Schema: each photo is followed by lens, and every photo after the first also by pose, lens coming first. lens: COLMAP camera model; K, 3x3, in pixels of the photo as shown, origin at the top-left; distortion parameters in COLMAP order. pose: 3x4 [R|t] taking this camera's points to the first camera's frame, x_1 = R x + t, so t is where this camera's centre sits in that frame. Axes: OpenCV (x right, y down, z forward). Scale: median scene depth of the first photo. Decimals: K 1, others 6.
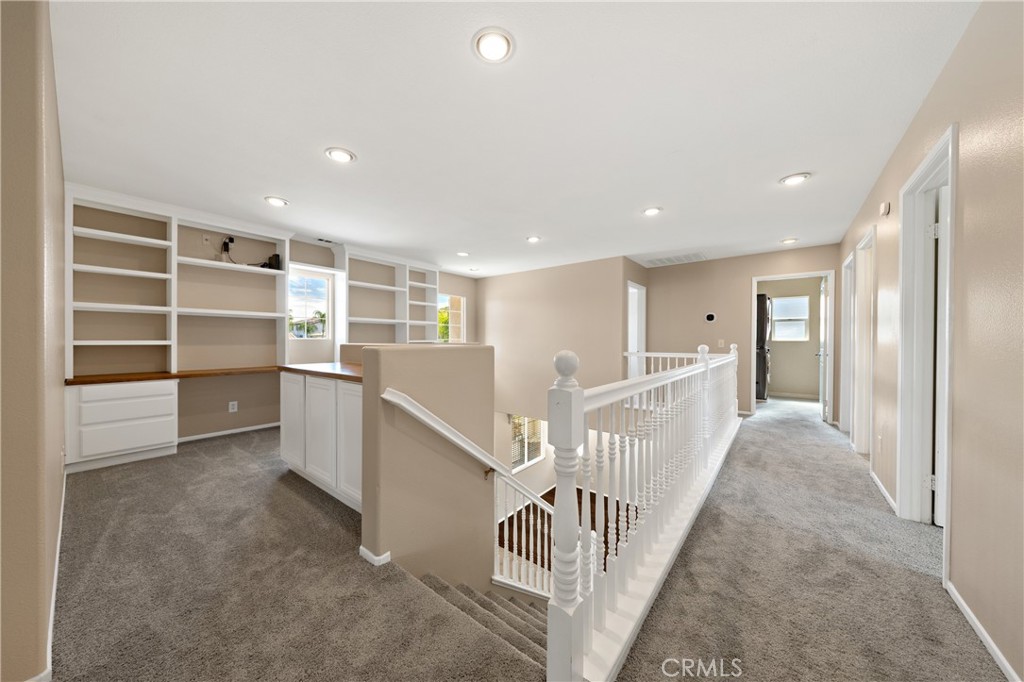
lens RADIAL K [[346.0, 0, 512.0], [0, 346.0, 341.0], [0, 0, 1]] dist [0.000824, 0.000088]
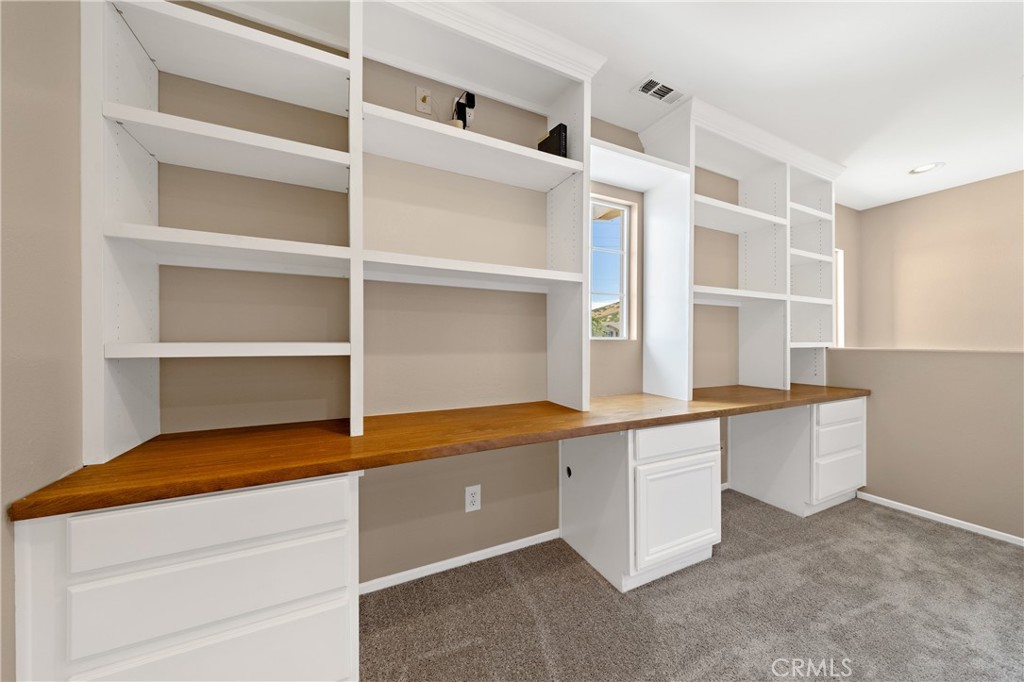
lens RADIAL K [[355.9, 0, 512.0], [0, 355.9, 341.0], [0, 0, 1]] dist [0.000813, 0.000107]
pose [[0.895883, -0.006341, -0.444245, -0.569205], [0.004028, 0.999973, -0.006149, -0.001354], [0.444272, 0.003720, 0.895884, 0.631158]]
